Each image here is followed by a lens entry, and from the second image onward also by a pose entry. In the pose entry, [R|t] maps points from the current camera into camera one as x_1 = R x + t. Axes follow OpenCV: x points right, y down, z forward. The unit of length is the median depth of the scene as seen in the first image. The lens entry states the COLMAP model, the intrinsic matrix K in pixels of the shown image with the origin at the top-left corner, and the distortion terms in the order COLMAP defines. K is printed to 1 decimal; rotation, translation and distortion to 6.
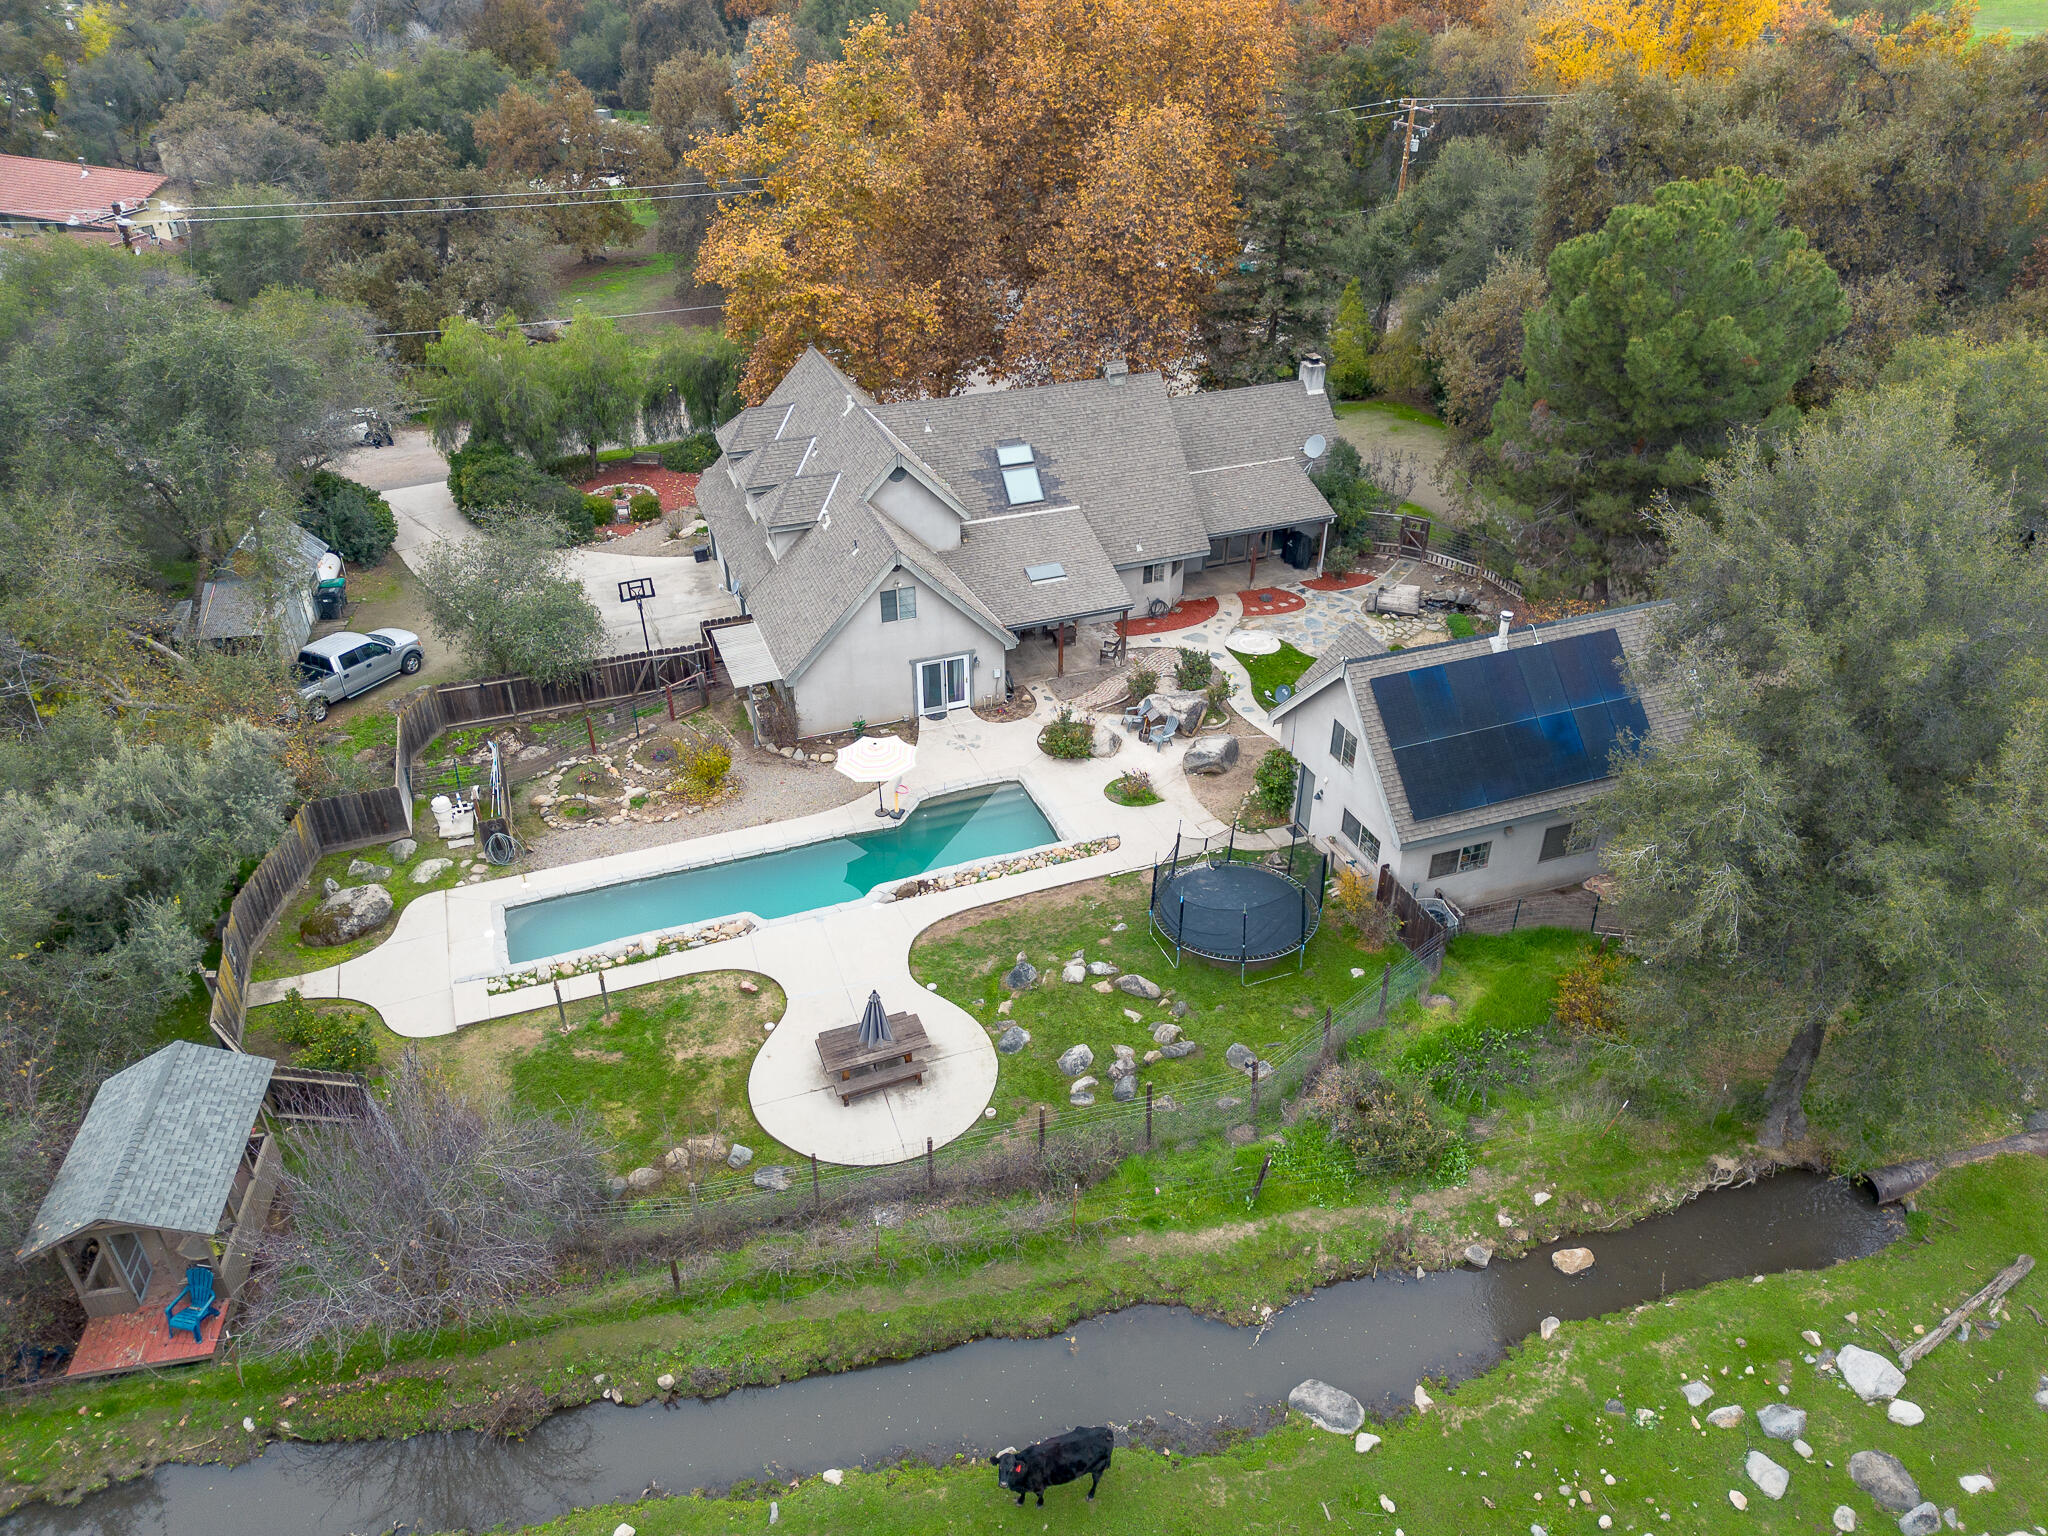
lens RADIAL K [[1453.4, 0, 1021.1], [0, 1453.4, 759.0], [0, 0, 1]] dist [0.075603, -0.070363]
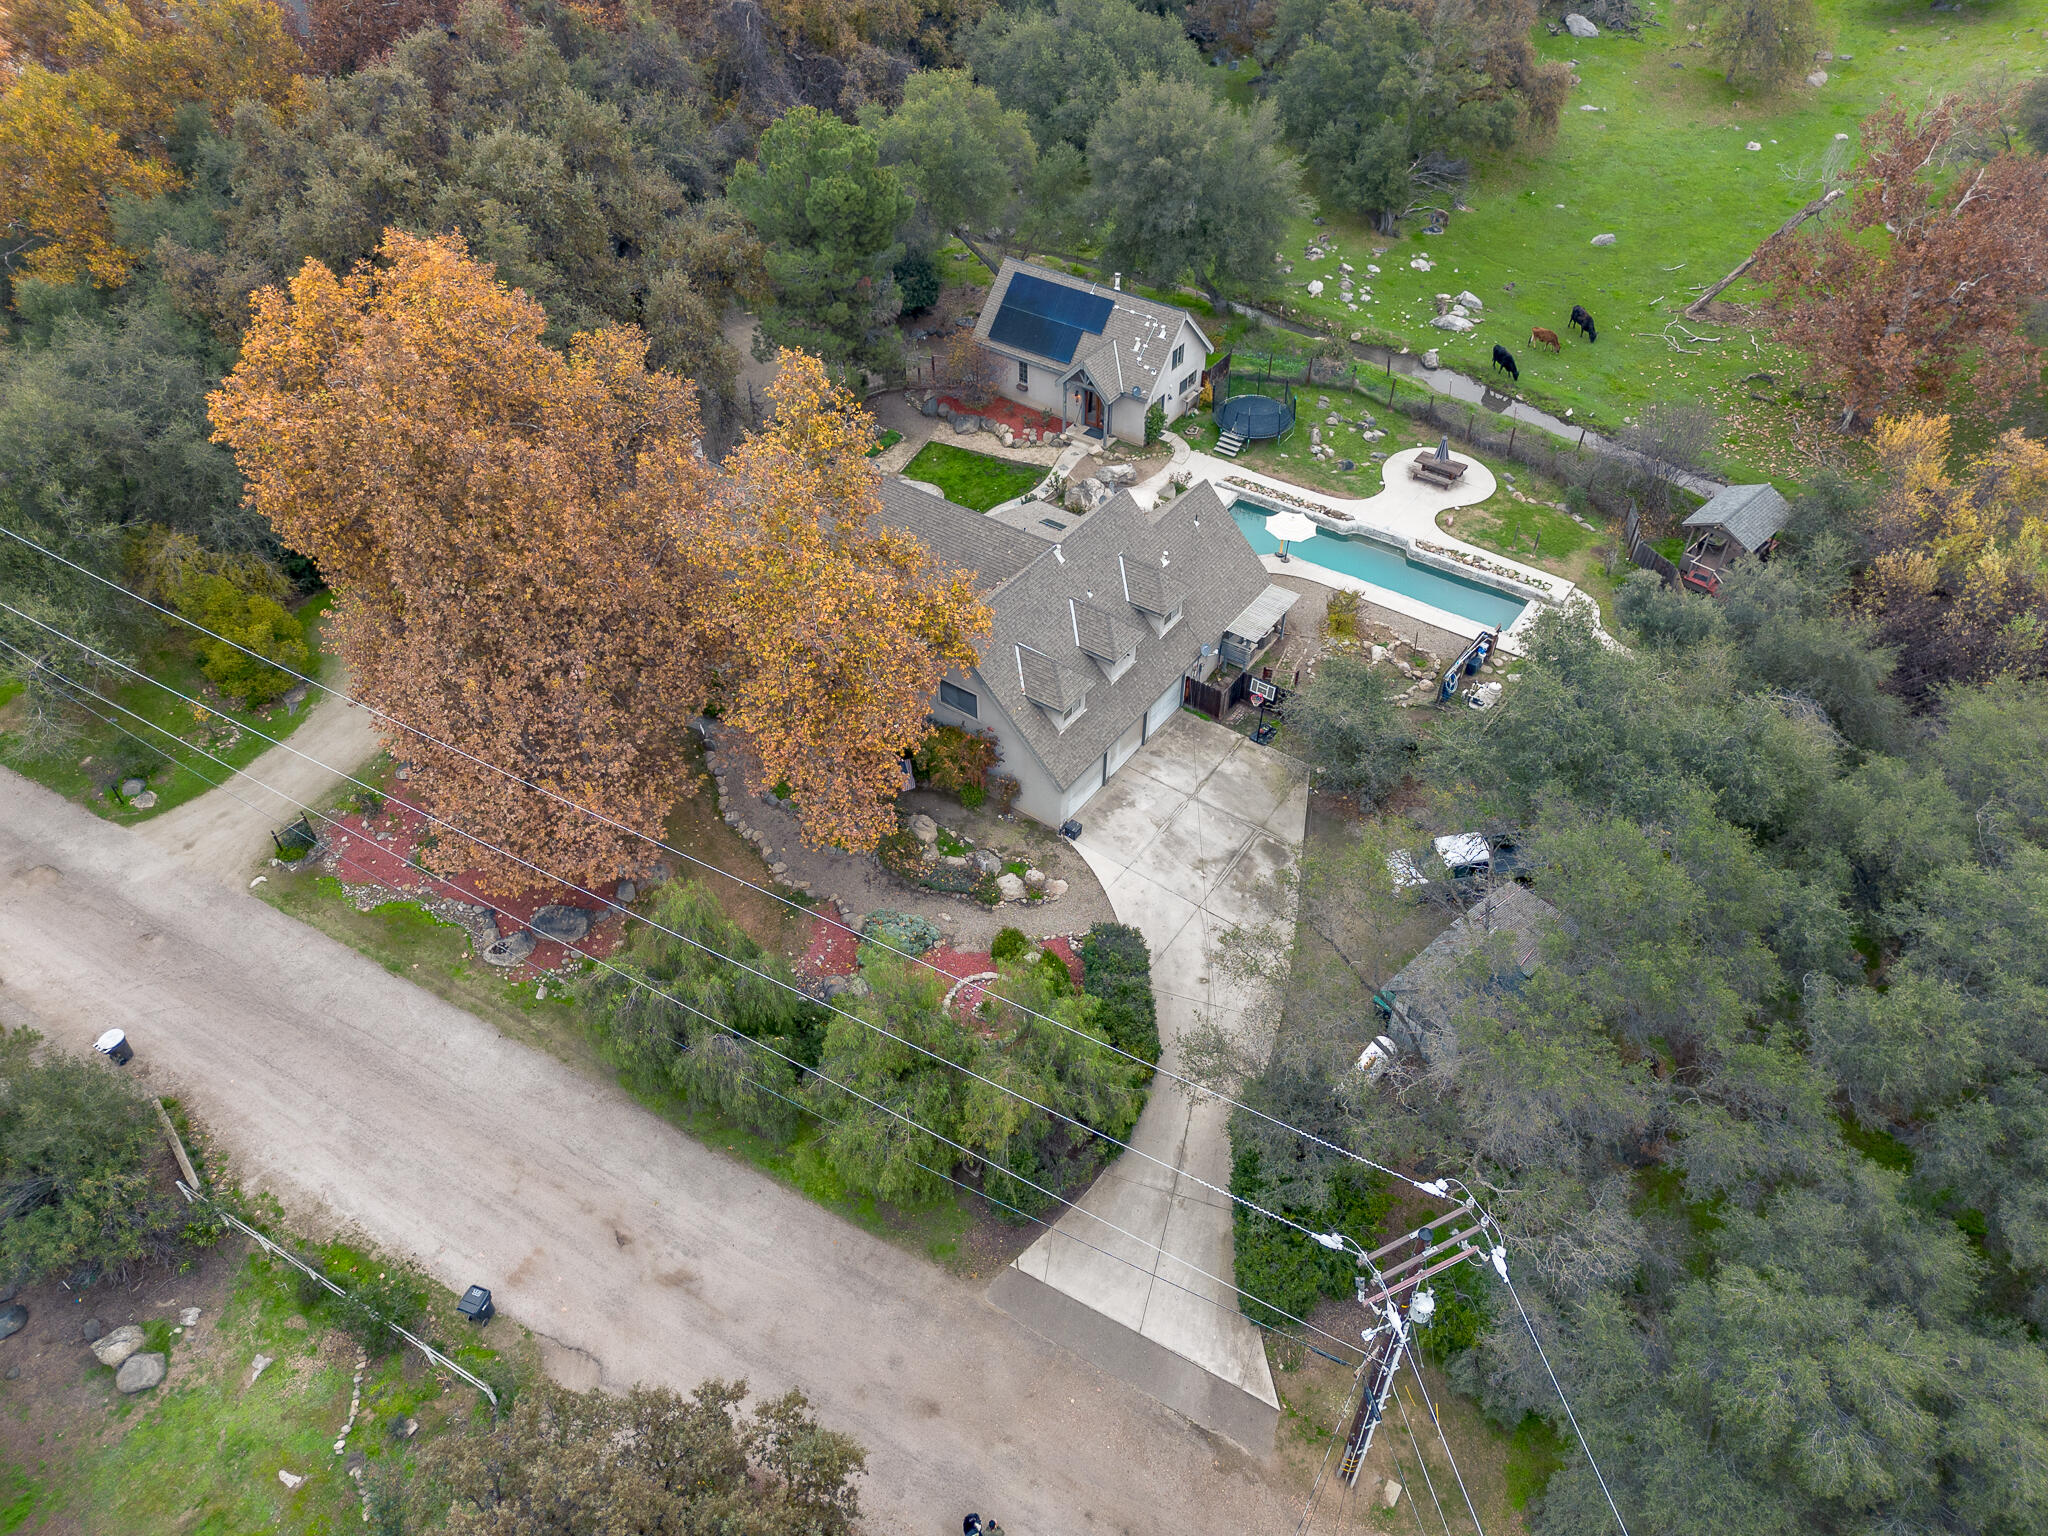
lens RADIAL K [[1453.4, 0, 1021.1], [0, 1453.4, 759.0], [0, 0, 1]] dist [0.075603, -0.070363]
pose [[-0.562257, -0.556531, 0.611671, -1.190215], [0.448186, 0.416536, 0.790966, -1.461505], [-0.694980, 0.718868, 0.015229, 1.521100]]
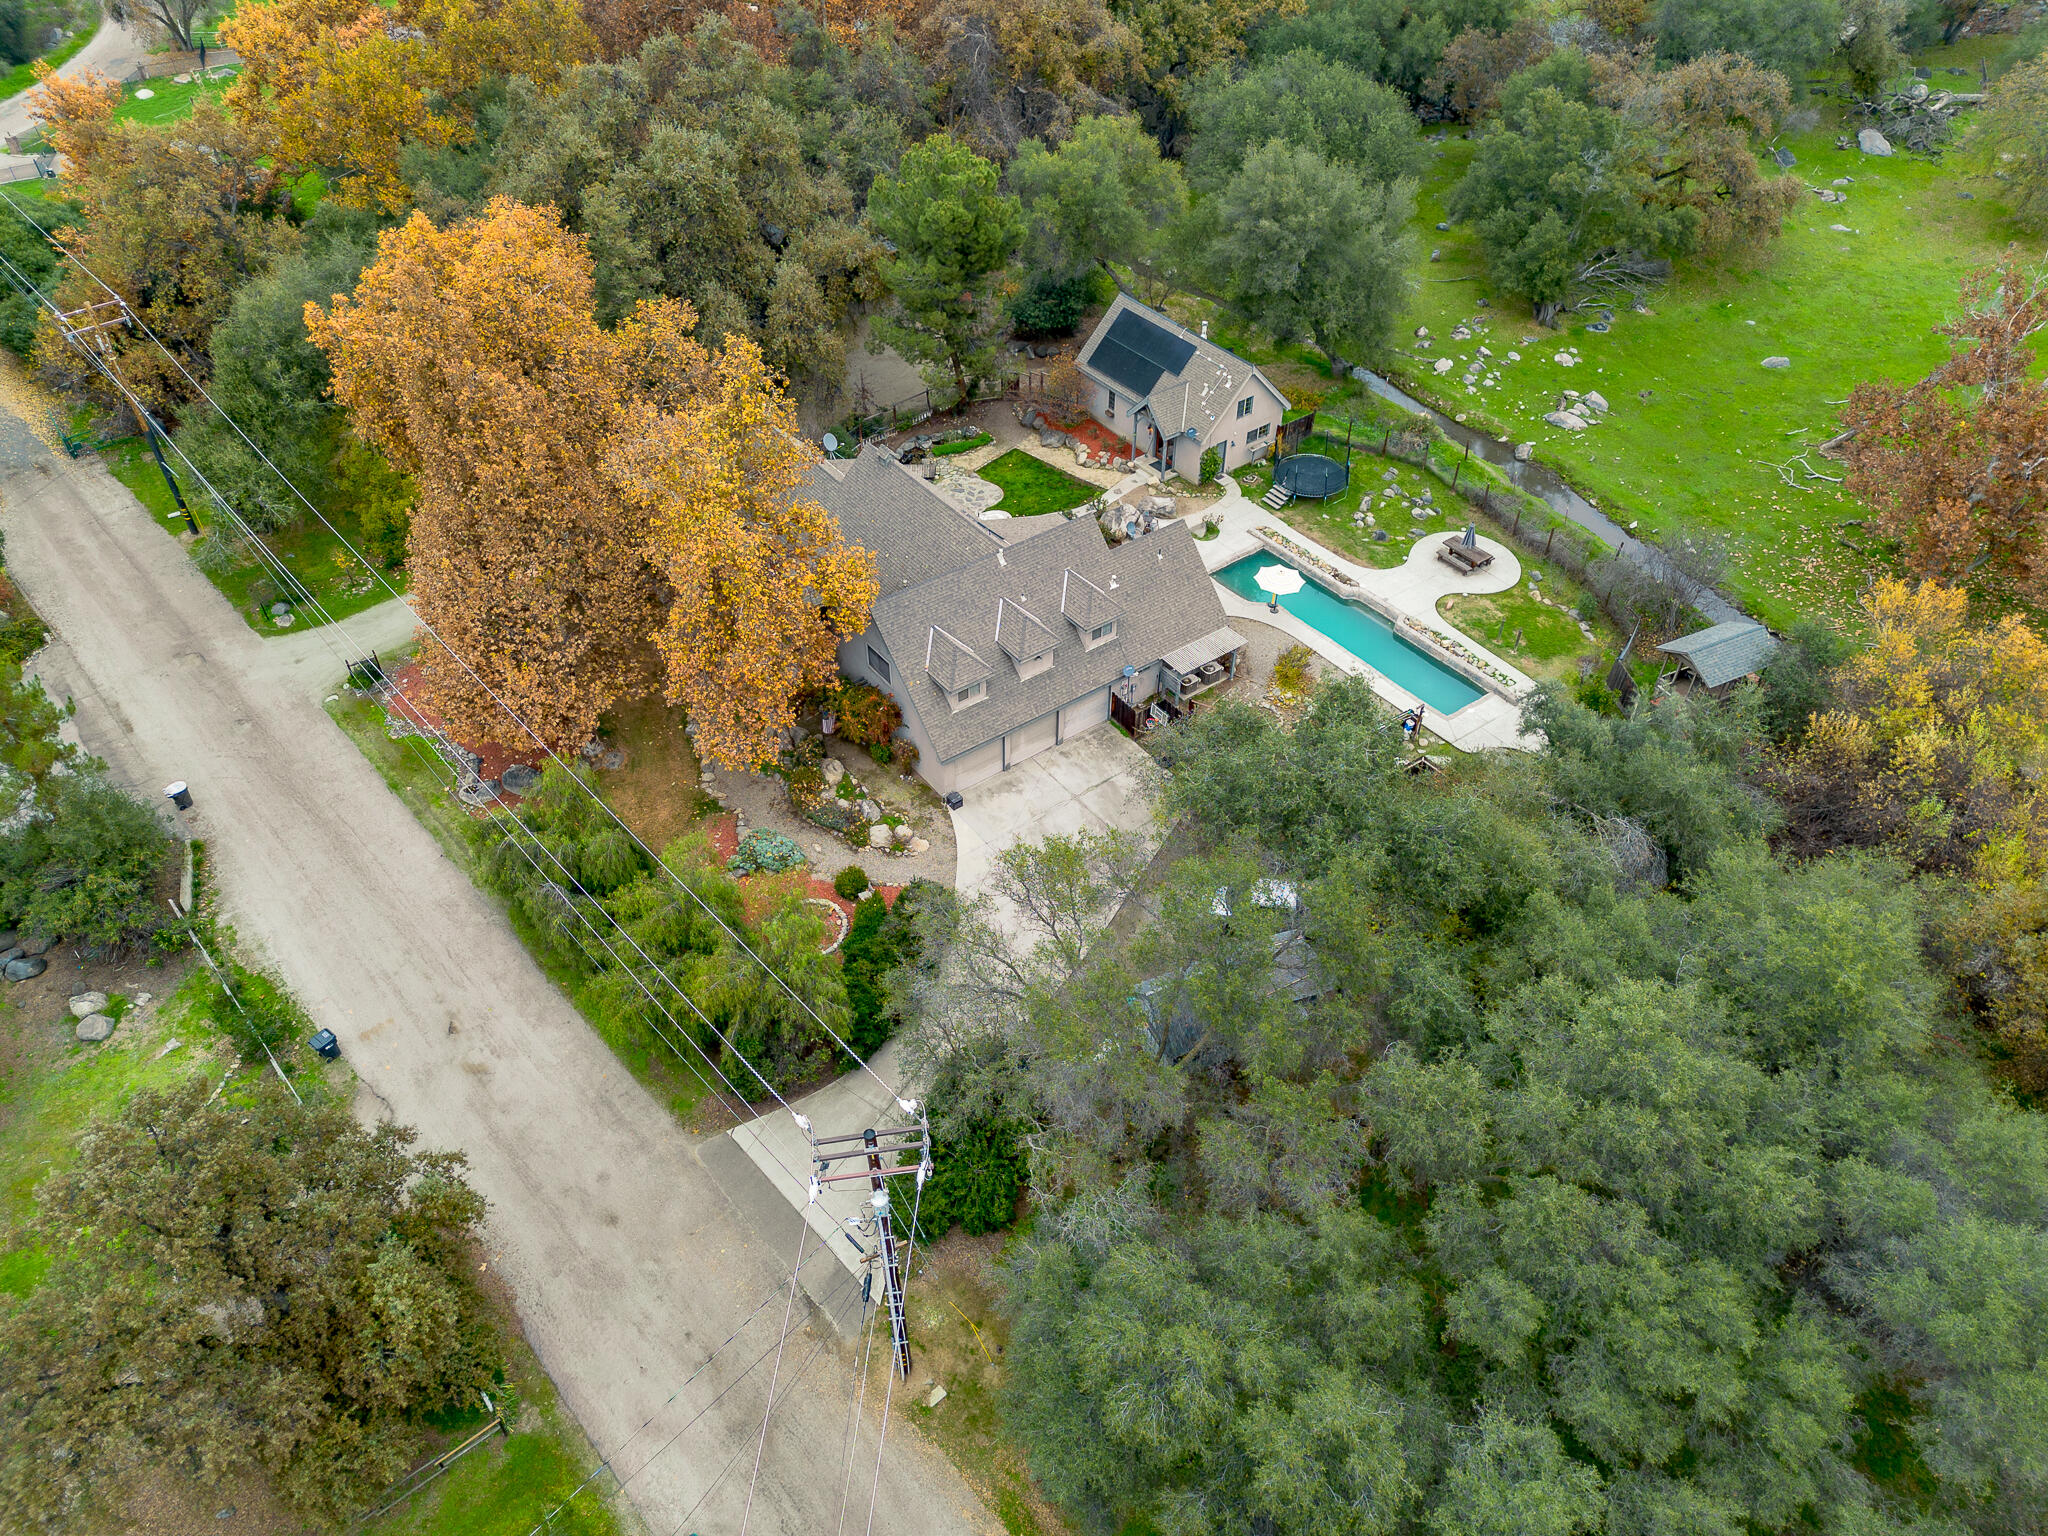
lens RADIAL K [[1453.4, 0, 1021.1], [0, 1453.4, 759.0], [0, 0, 1]] dist [0.075603, -0.070363]
pose [[-0.276811, -0.640109, 0.716684, -1.532218], [0.515502, 0.530499, 0.672925, -1.331599], [-0.810946, 0.555725, 0.183130, 1.164094]]
